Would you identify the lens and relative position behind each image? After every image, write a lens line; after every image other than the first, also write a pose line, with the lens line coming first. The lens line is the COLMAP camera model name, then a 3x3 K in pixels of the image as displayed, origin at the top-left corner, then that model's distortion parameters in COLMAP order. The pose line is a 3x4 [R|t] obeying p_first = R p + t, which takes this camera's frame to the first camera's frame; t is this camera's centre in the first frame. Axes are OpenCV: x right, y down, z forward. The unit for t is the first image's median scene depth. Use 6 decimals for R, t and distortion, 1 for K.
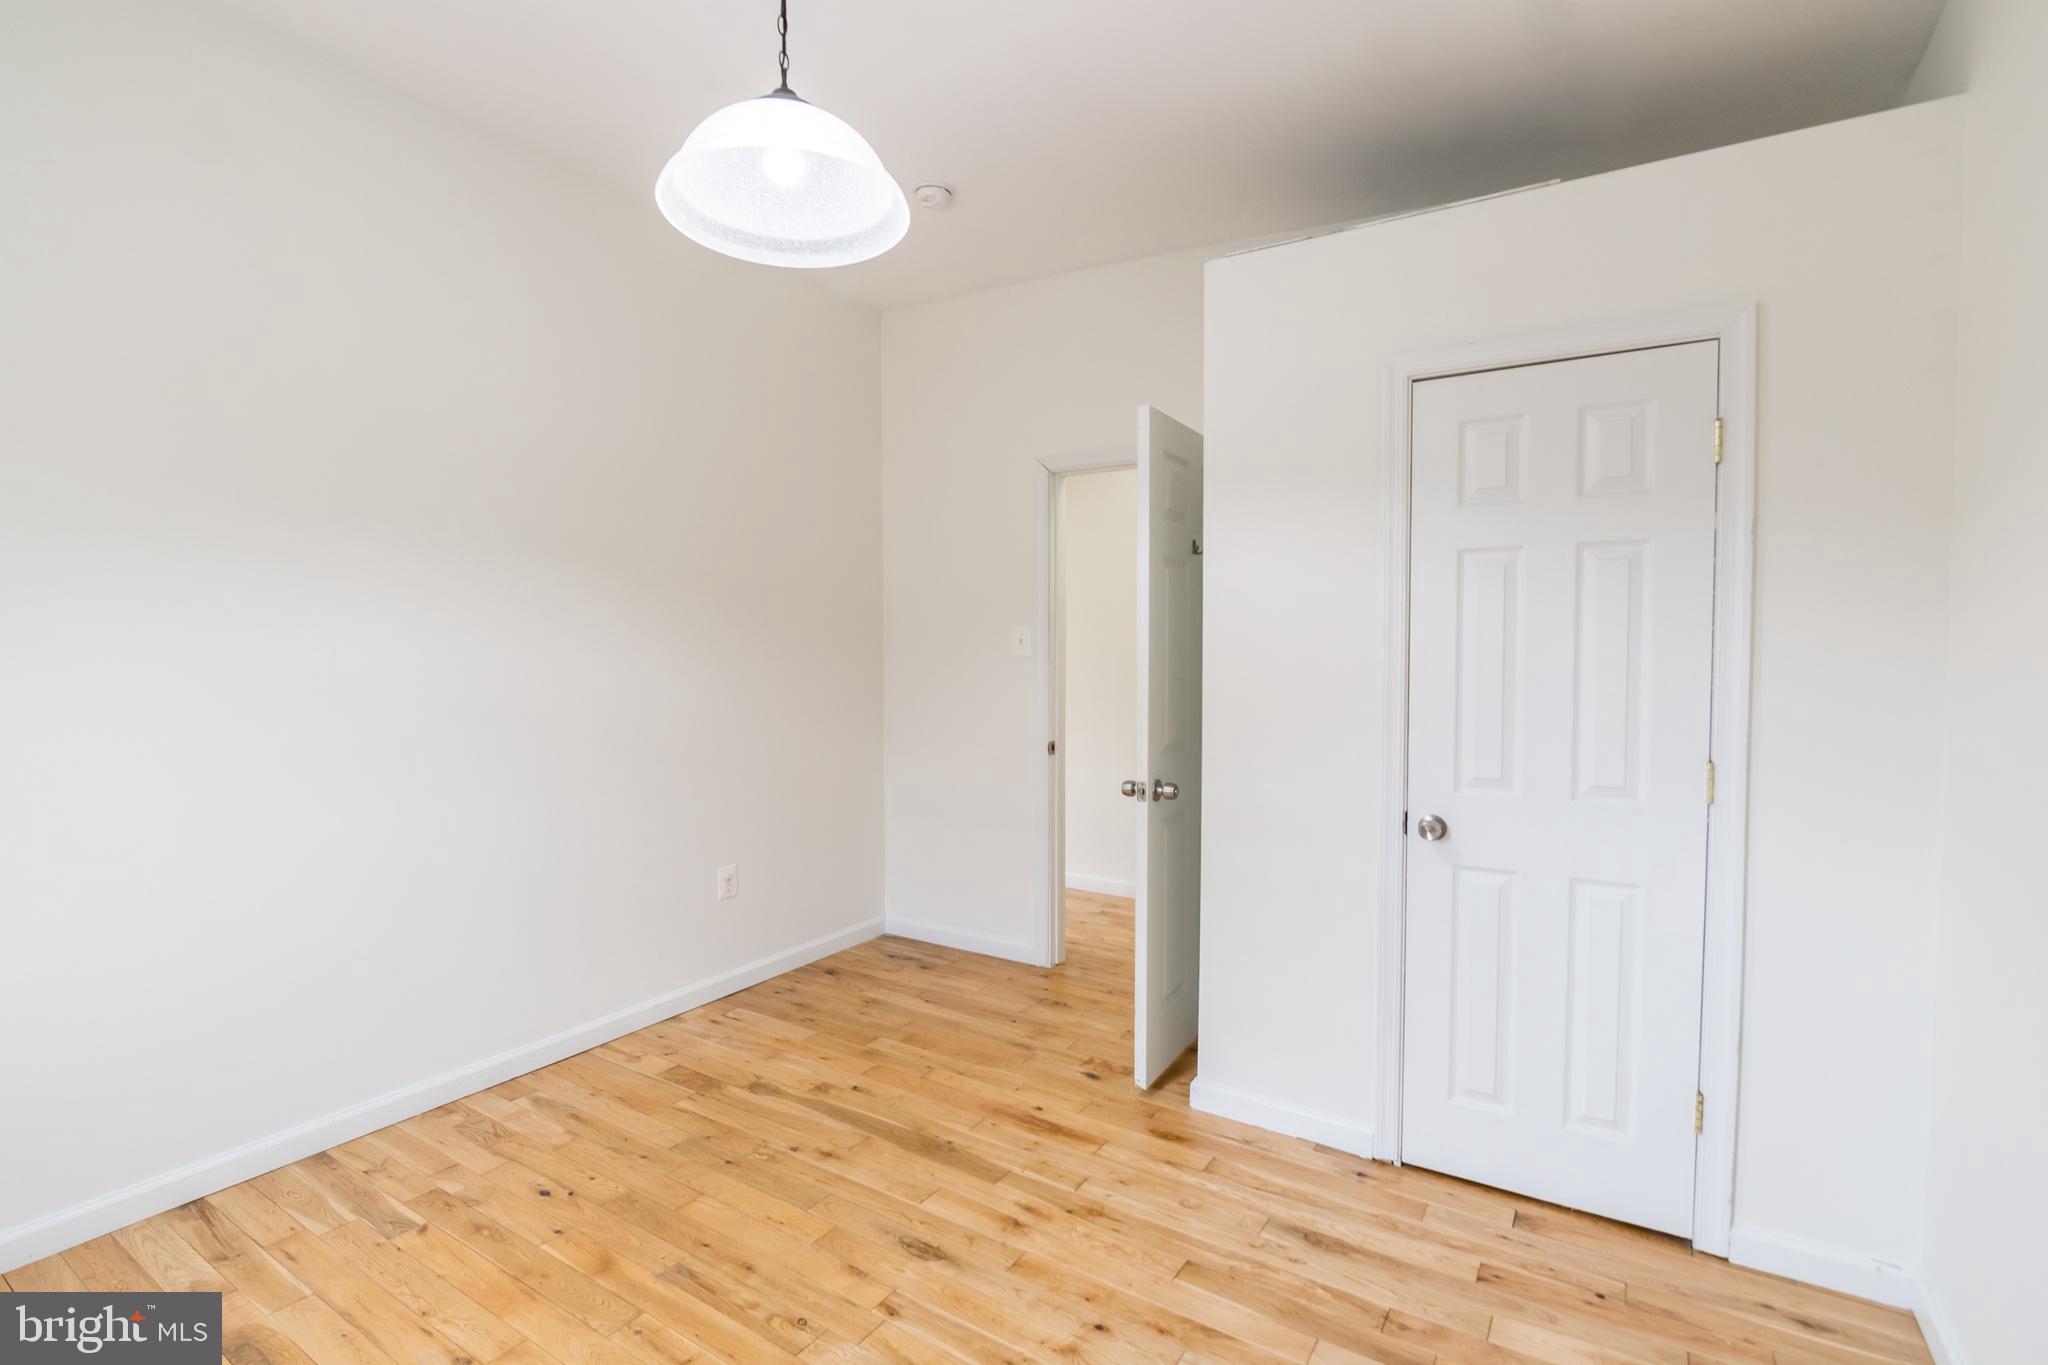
lens RADIAL K [[929.6, 0, 1020.1], [0, 929.6, 691.7], [0, 0, 1]] dist [-0.014830, 0.000246]
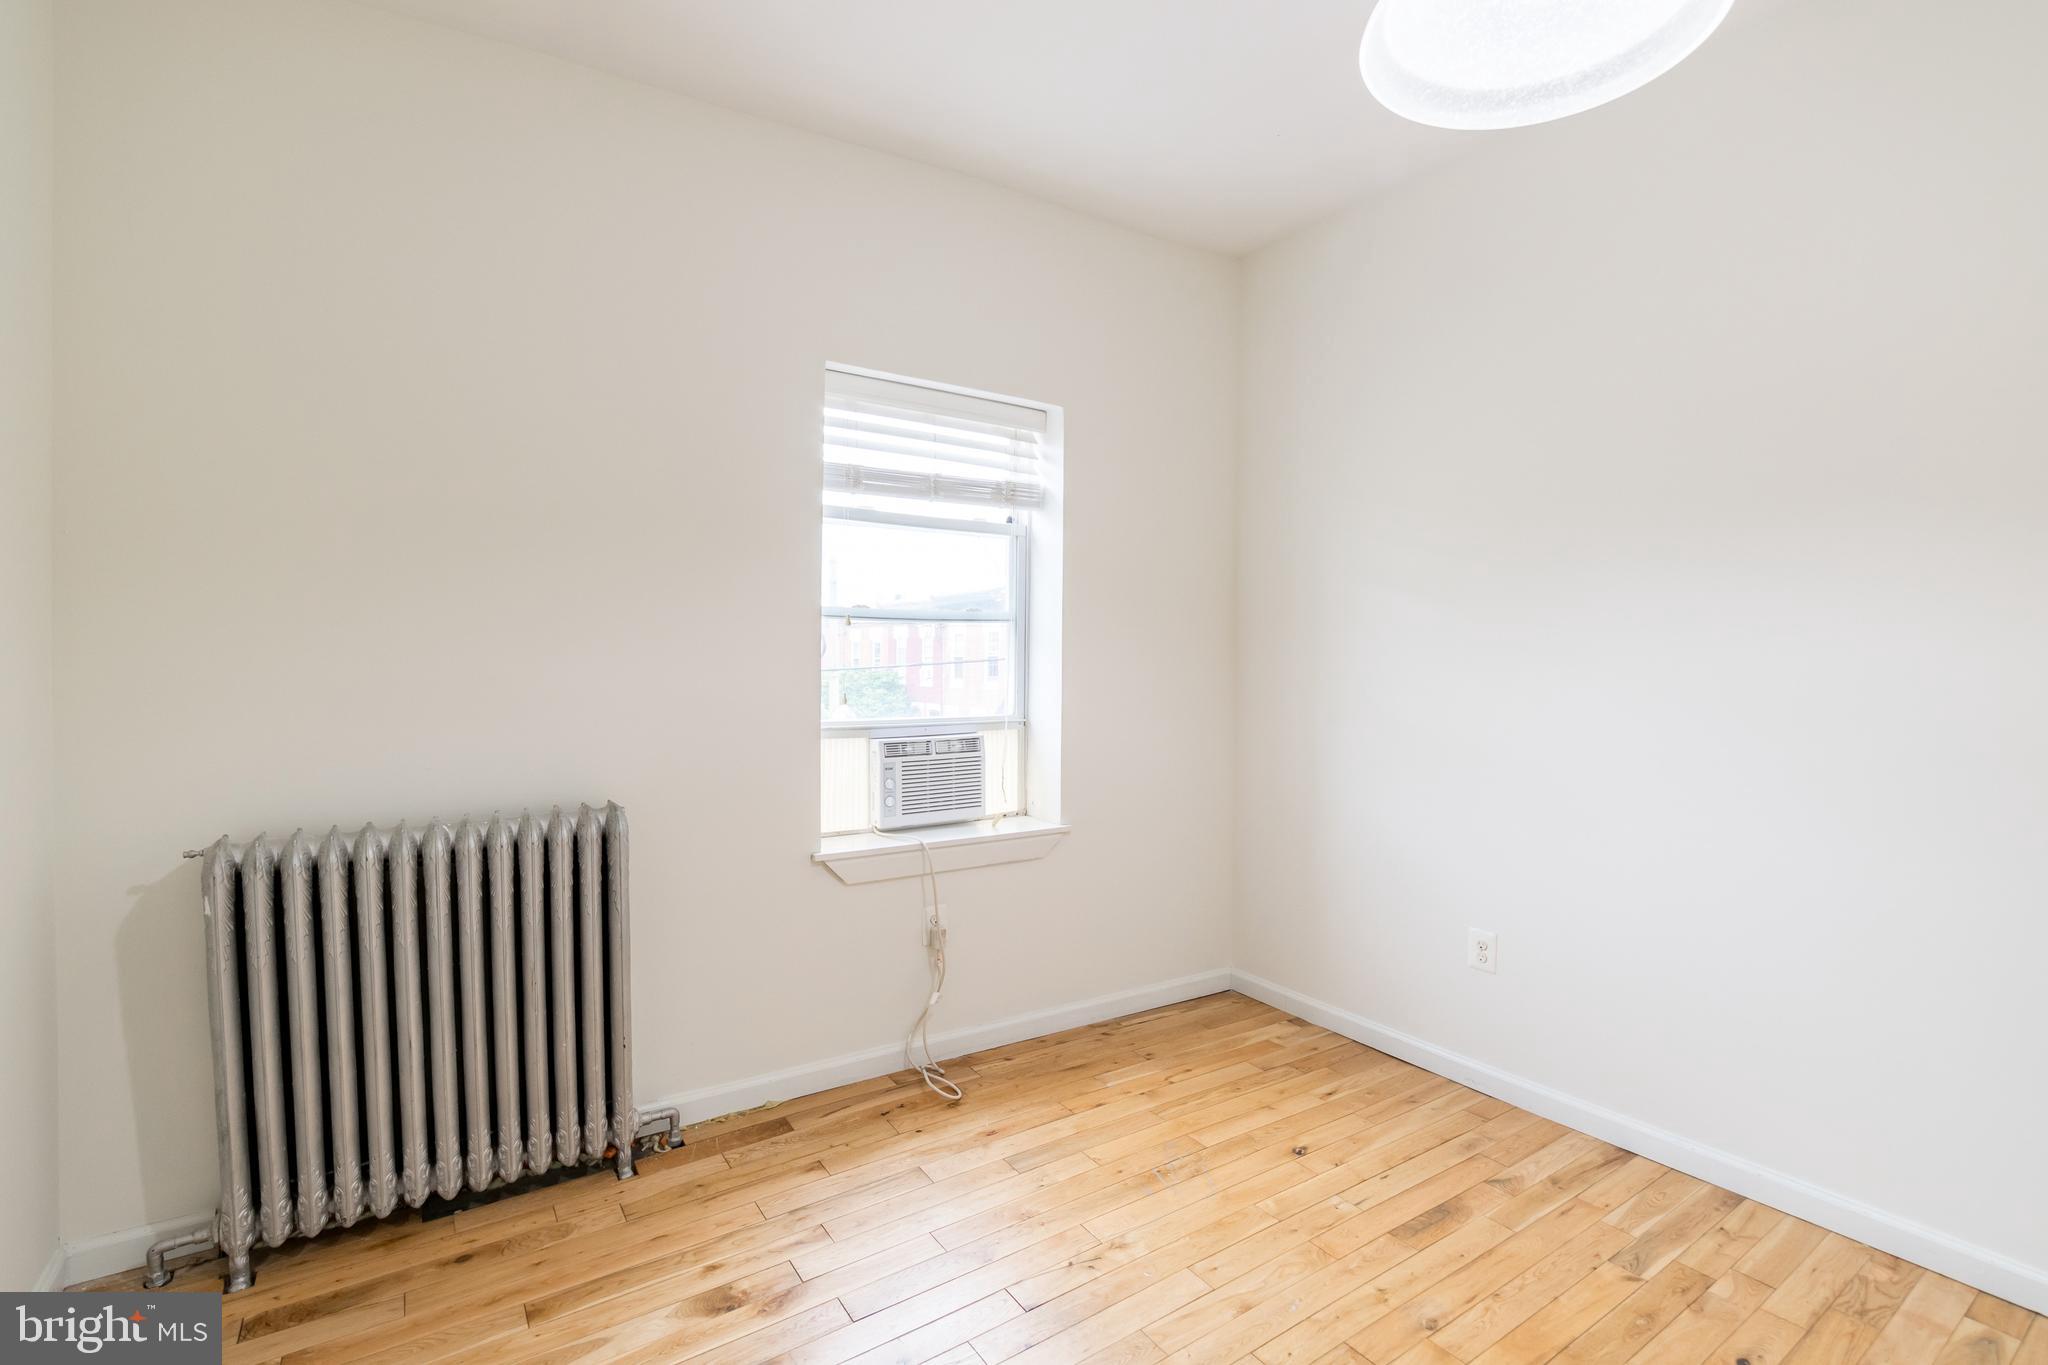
lens RADIAL K [[929.6, 0, 985.6], [0, 929.6, 678.5], [0, 0, 1]] dist [-0.014830, 0.000246]
pose [[-0.377917, 0.026920, -0.925448, 0.416043], [-0.061045, 0.996678, 0.053920, -0.029089], [0.923825, 0.076871, -0.375018, 0.659553]]
